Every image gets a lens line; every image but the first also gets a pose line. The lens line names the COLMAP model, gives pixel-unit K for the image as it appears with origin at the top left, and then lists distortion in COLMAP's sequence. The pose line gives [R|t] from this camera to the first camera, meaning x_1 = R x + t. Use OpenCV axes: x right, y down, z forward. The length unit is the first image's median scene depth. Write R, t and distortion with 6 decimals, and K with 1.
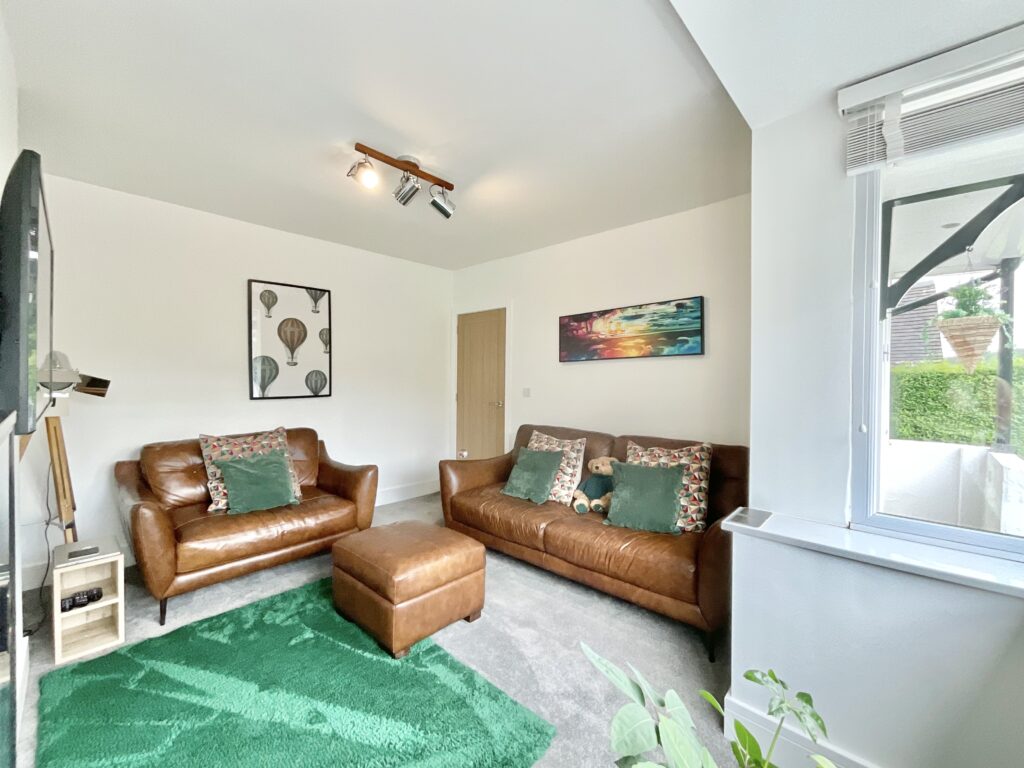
lens RADIAL K [[415.9, 0, 510.3], [0, 415.9, 381.7], [0, 0, 1]] dist [-0.001703, -0.000178]
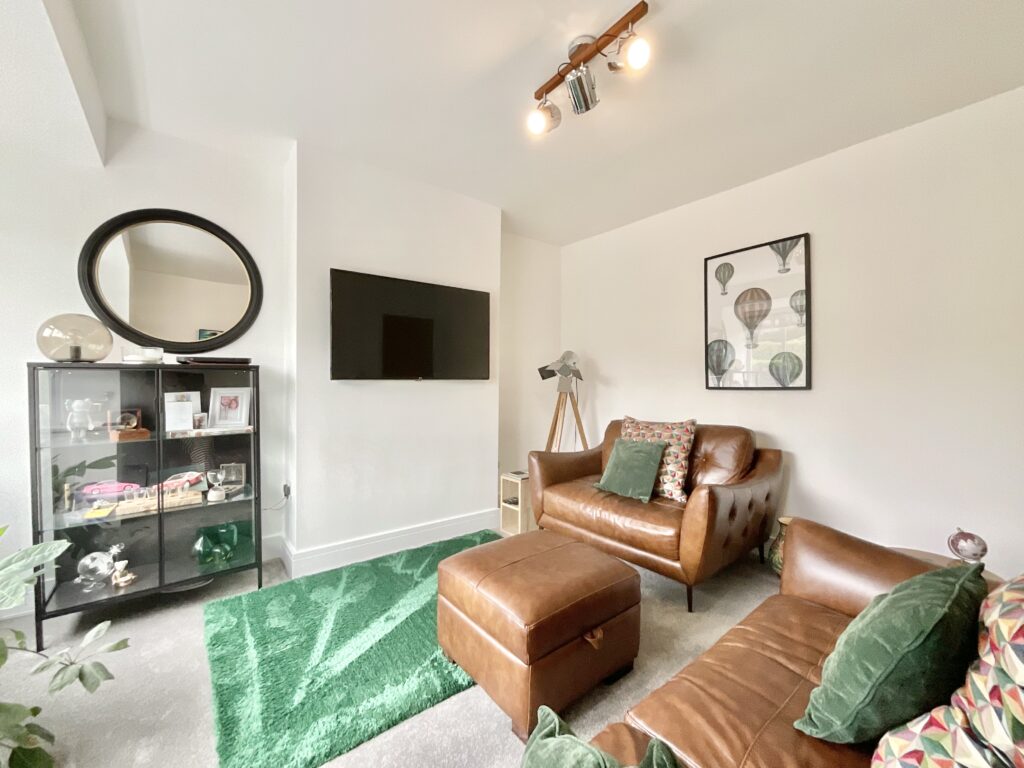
lens RADIAL K [[415.9, 0, 510.3], [0, 415.9, 381.7], [0, 0, 1]] dist [-0.001703, -0.000178]
pose [[-0.137032, -0.000263, -0.990567, 0.320284], [-0.018650, 0.999823, 0.002315, 0.031432], [0.990391, 0.018791, -0.137012, 0.657586]]
